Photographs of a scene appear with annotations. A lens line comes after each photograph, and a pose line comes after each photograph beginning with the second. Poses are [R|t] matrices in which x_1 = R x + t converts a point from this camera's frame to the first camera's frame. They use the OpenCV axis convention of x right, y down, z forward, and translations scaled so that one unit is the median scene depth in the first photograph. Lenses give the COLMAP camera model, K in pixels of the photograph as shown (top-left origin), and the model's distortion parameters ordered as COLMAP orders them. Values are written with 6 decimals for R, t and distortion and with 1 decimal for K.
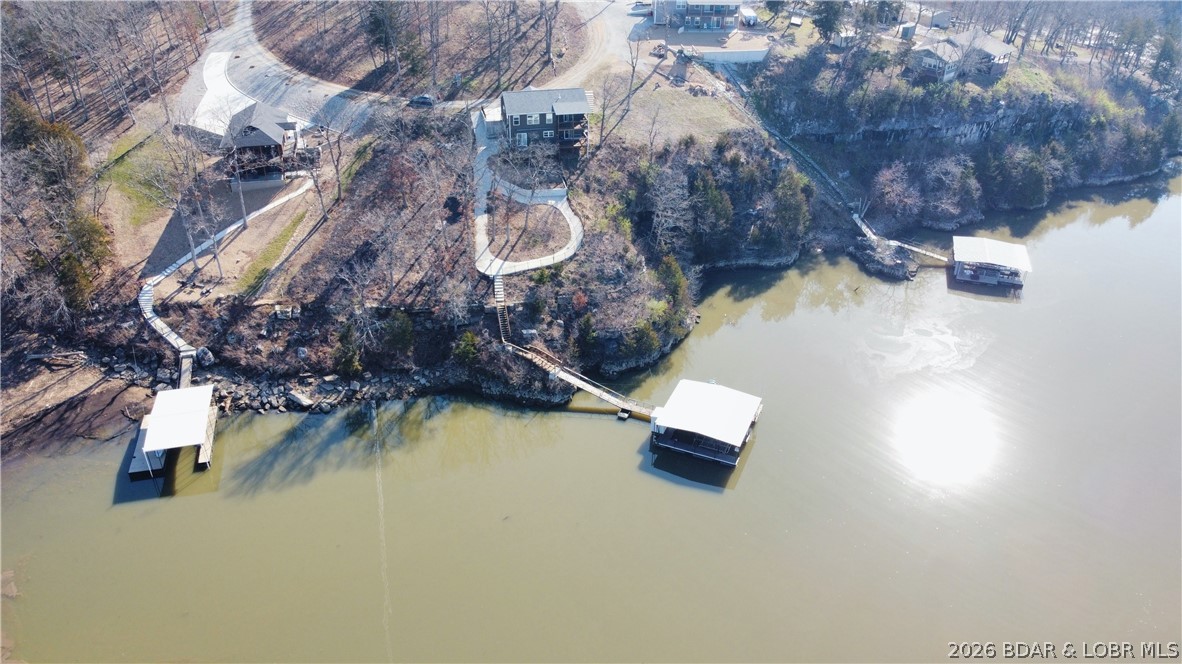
lens RADIAL K [[897.7, 0, 583.9], [0, 897.7, 338.4], [0, 0, 1]] dist [0.002947, -0.006616]
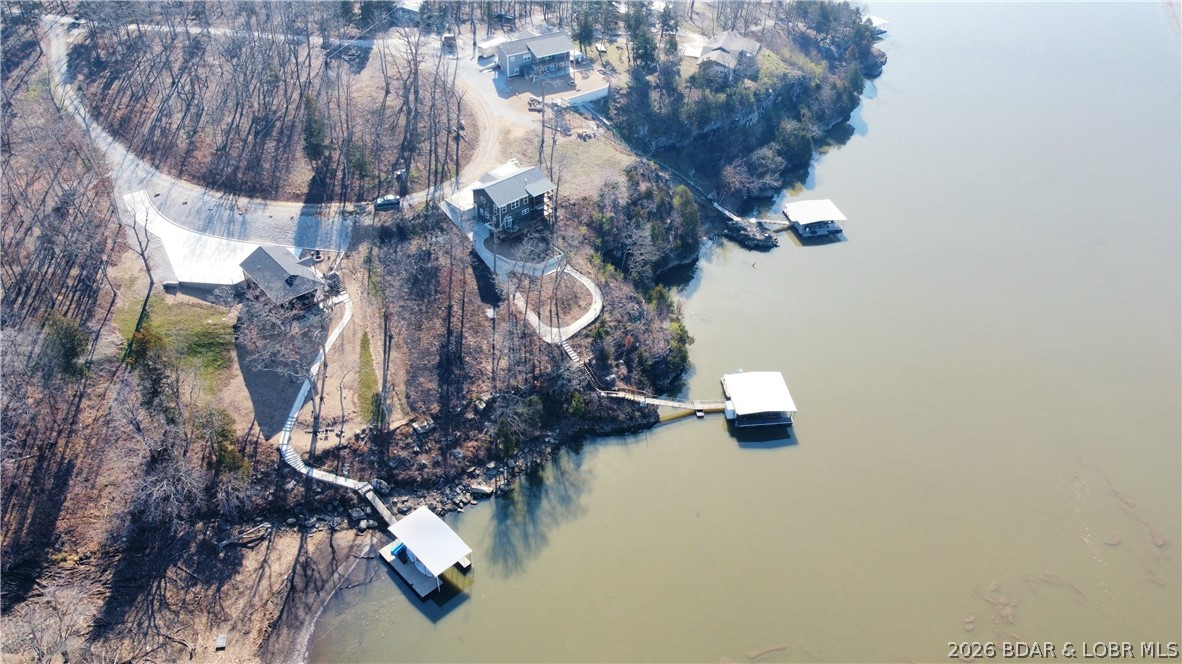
lens RADIAL K [[897.7, 0, 578.5], [0, 897.7, 342.9], [0, 0, 1]] dist [0.002947, -0.006616]
pose [[0.868789, -0.308687, 0.387193, -0.541874], [0.260634, 0.949904, 0.172489, -0.267992], [-0.421041, -0.048941, 0.905720, -0.155630]]
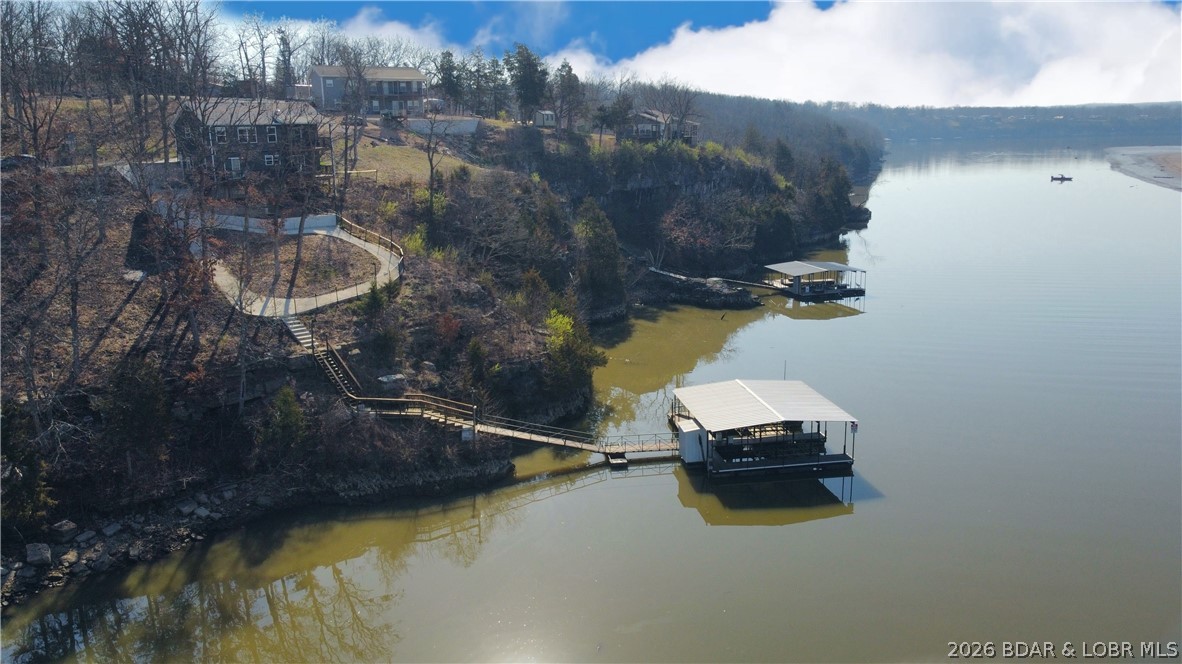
lens RADIAL K [[897.7, 0, 580.0], [0, 897.7, 339.3], [0, 0, 1]] dist [0.002947, -0.006616]
pose [[0.848169, -0.147084, 0.508896, -0.213515], [0.309047, 0.917637, -0.249863, 0.127498], [-0.430231, 0.369199, 0.823767, 0.454620]]
